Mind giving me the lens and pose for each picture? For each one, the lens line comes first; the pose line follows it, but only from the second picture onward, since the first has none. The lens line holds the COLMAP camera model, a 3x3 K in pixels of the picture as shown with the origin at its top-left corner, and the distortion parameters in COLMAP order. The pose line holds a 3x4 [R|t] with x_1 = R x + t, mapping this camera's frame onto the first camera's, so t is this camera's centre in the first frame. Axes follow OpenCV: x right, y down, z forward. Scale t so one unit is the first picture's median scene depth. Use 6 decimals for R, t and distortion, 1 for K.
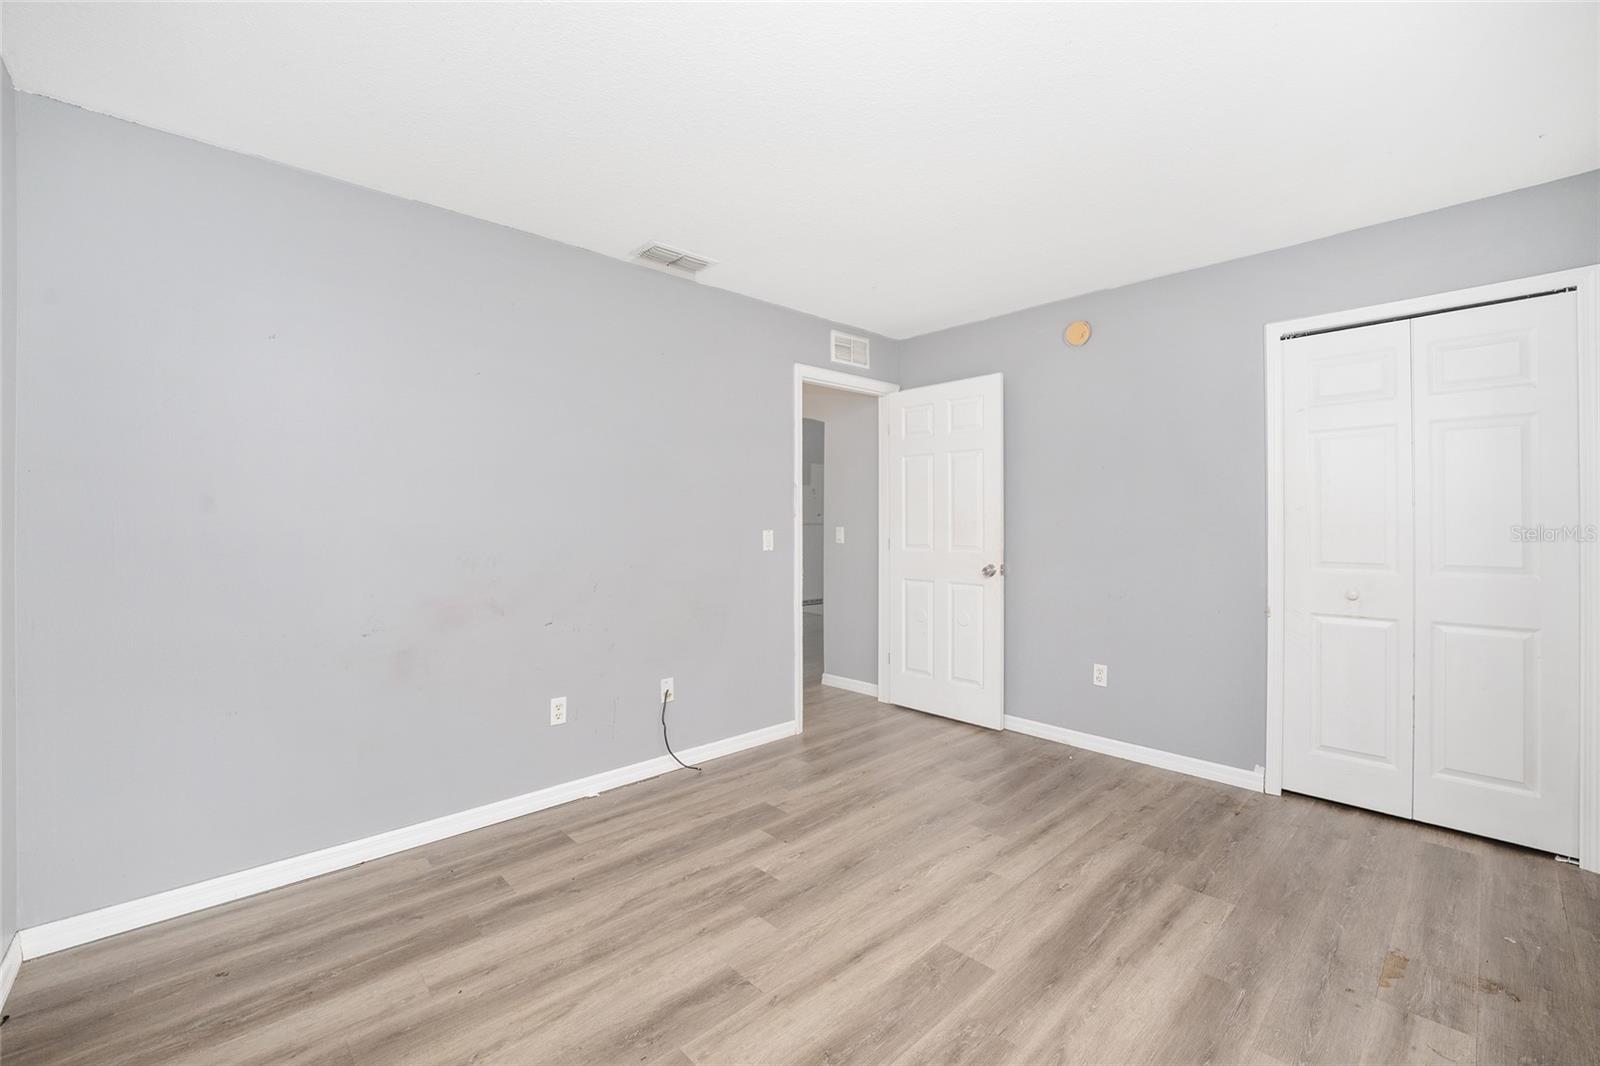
lens RADIAL K [[643.0, 0, 803.6], [0, 643.0, 535.7], [0, 0, 1]] dist [-0.028597, 0.004433]
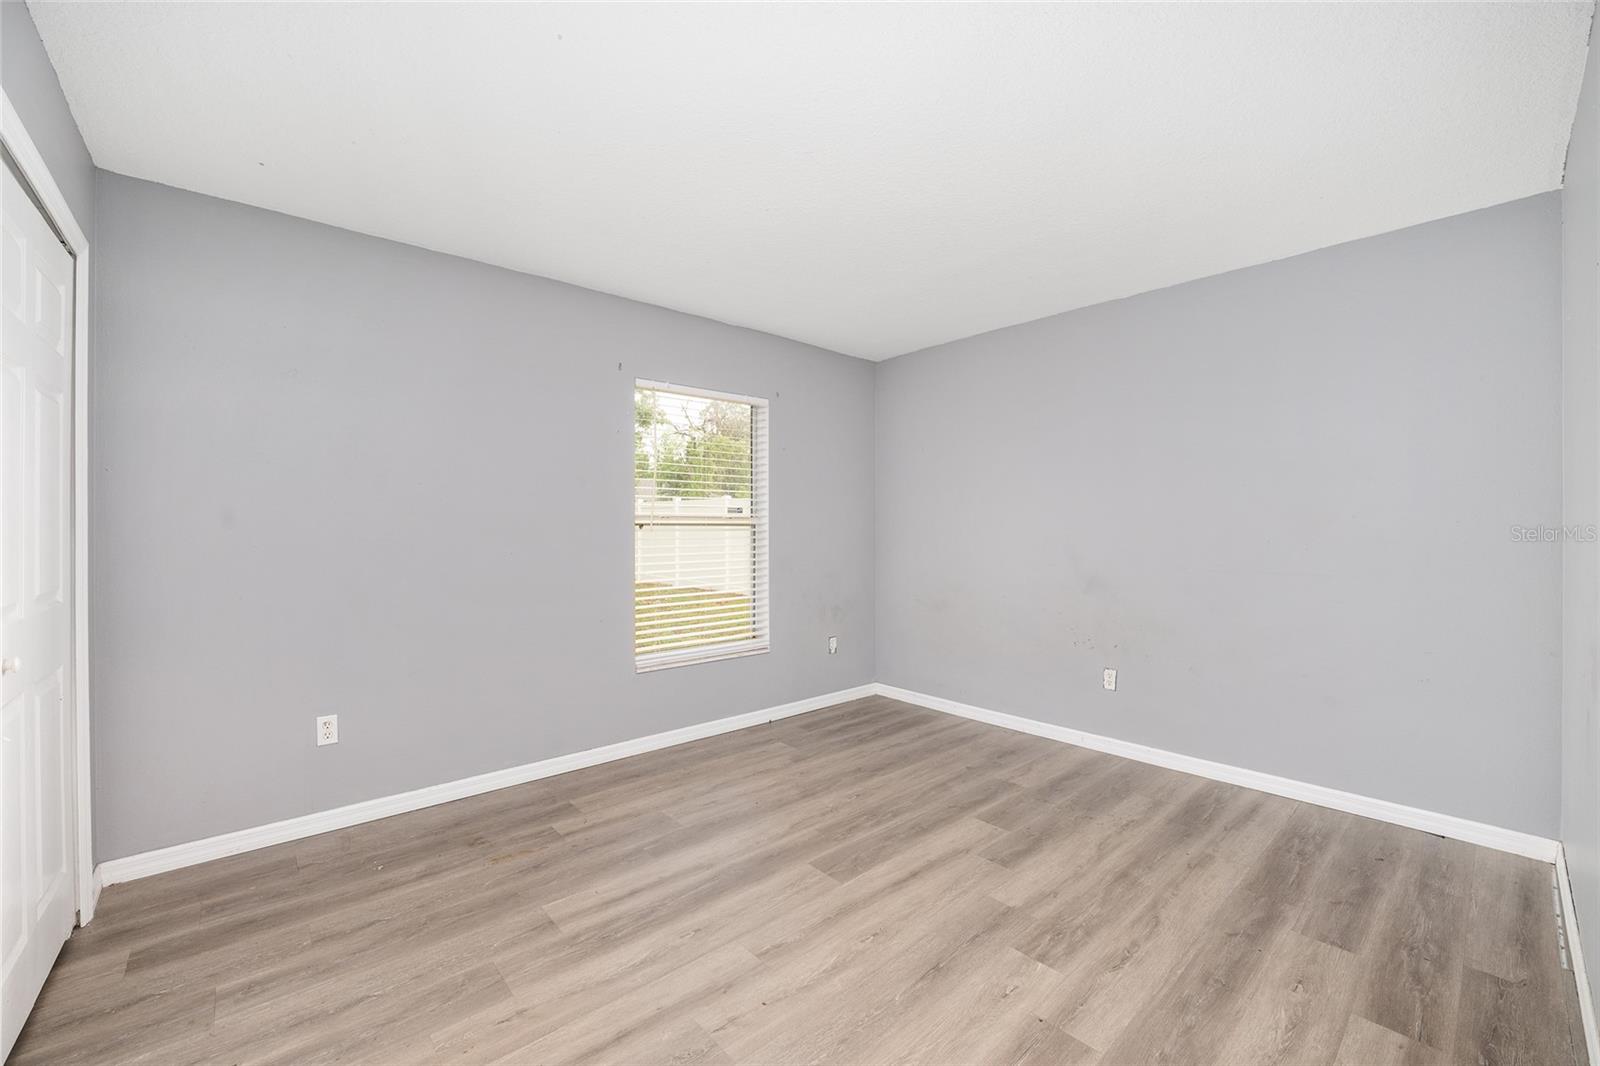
lens RADIAL K [[643.0, 0, 803.6], [0, 643.0, 535.7], [0, 0, 1]] dist [-0.028597, 0.004433]
pose [[-0.999688, 0.003157, 0.024791, 0.233849], [0.003838, 0.999616, 0.027435, -0.034569], [-0.024694, 0.027522, -0.999316, 1.964283]]
